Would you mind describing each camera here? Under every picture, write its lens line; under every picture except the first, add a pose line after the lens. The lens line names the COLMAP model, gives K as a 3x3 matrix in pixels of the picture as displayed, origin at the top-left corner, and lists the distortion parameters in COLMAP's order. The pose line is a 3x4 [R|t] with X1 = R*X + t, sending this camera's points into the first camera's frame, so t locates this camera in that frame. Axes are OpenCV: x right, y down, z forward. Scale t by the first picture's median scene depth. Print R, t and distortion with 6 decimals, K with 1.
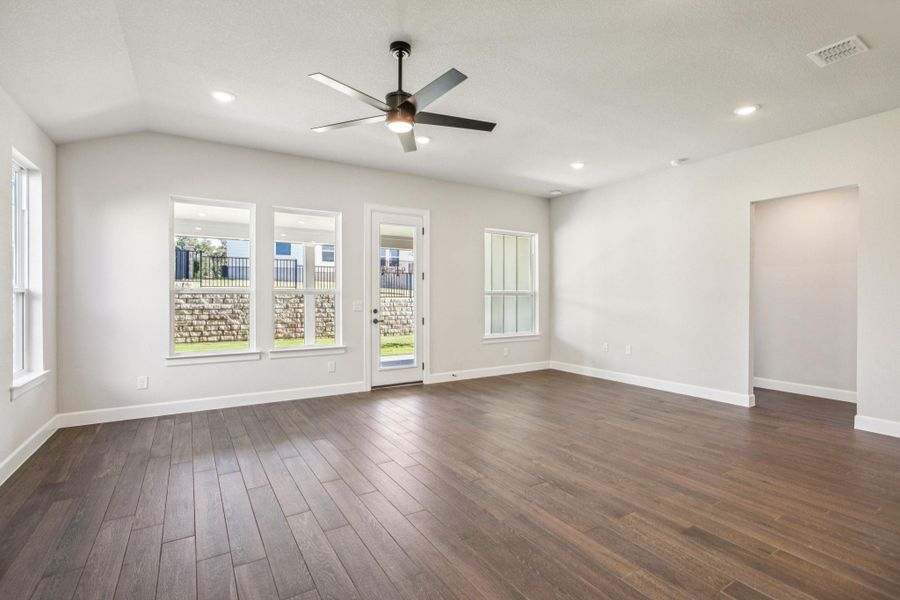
lens RADIAL K [[421.8, 0, 442.3], [0, 421.8, 300.1], [0, 0, 1]] dist [-0.022295, 0.013243]
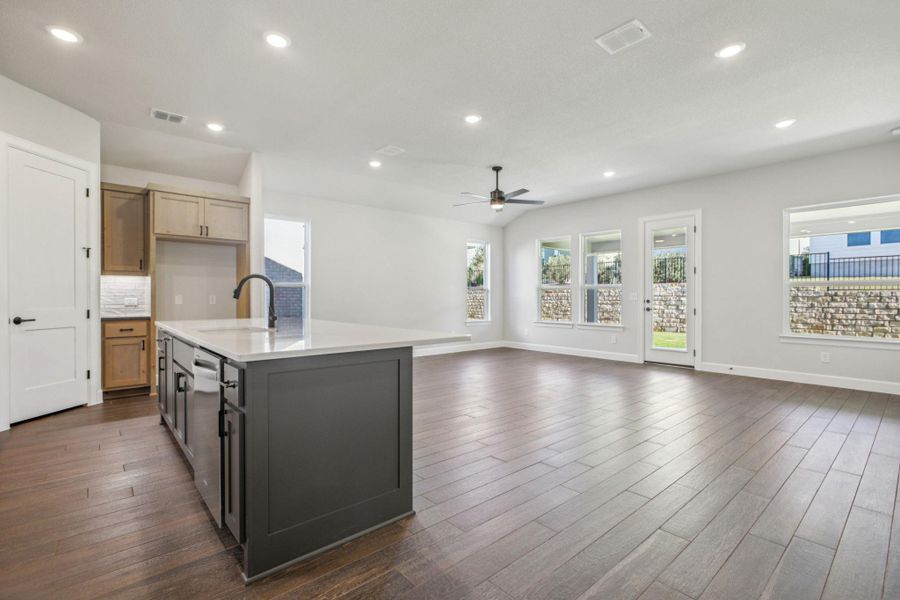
lens RADIAL K [[421.8, 0, 446.0], [0, 421.8, 300.6], [0, 0, 1]] dist [-0.022295, 0.013243]
pose [[0.167733, 0.004808, -0.985821, 0.926761], [-0.011030, 0.999935, 0.003000, 0.025819], [0.985771, 0.010370, 0.167775, 0.189730]]
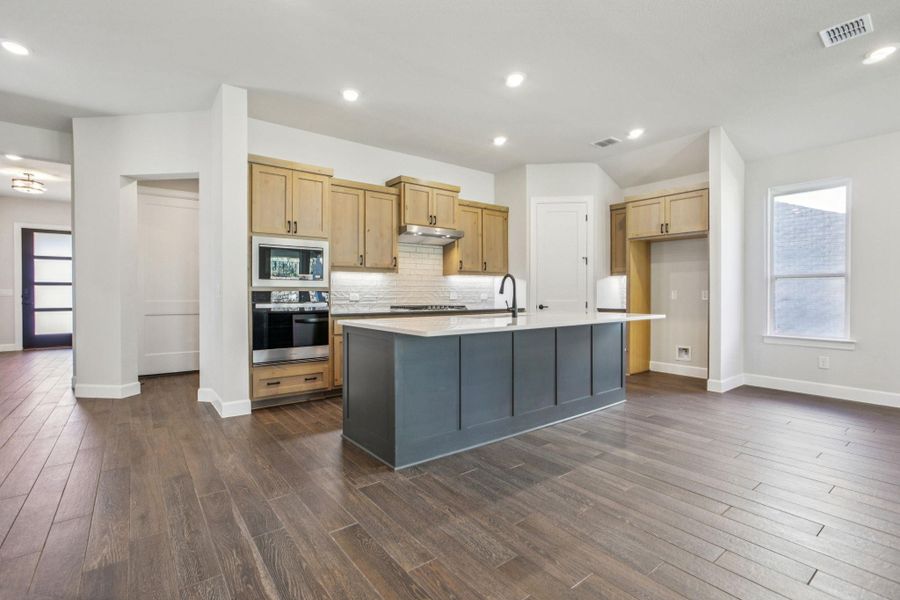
lens RADIAL K [[421.8, 0, 458.8], [0, 421.8, 297.5], [0, 0, 1]] dist [-0.022295, 0.013243]
pose [[-0.993319, -0.000090, -0.115403, 0.538353], [-0.002518, 0.999778, 0.020898, 0.020351], [0.115376, 0.021049, -0.993099, 0.671373]]
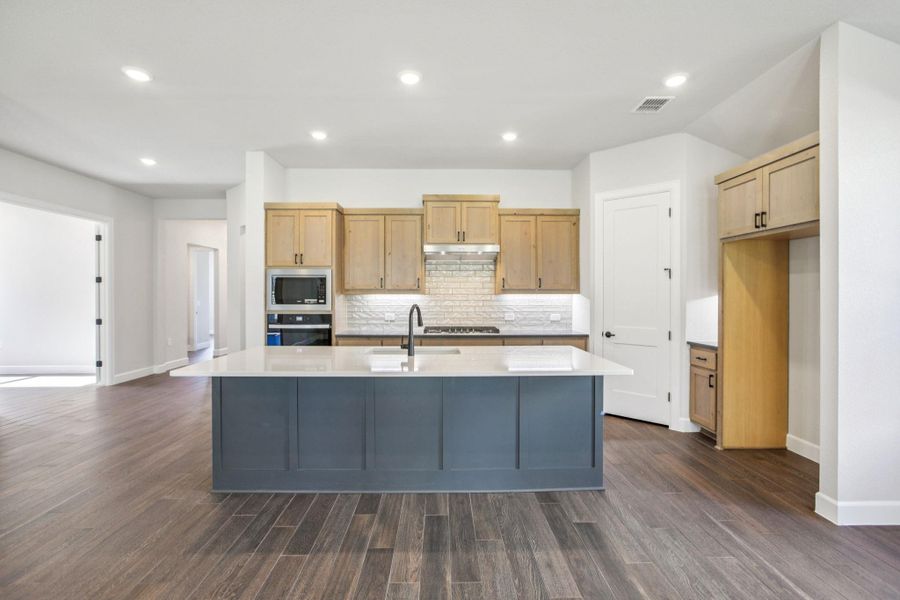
lens RADIAL K [[421.8, 0, 447.9], [0, 421.8, 295.2], [0, 0, 1]] dist [-0.022295, 0.013243]
pose [[-0.863316, -0.004286, 0.504646, 0.084263], [0.001748, 0.999933, 0.011483, -0.019029], [-0.504661, 0.010795, -0.863250, 0.504445]]
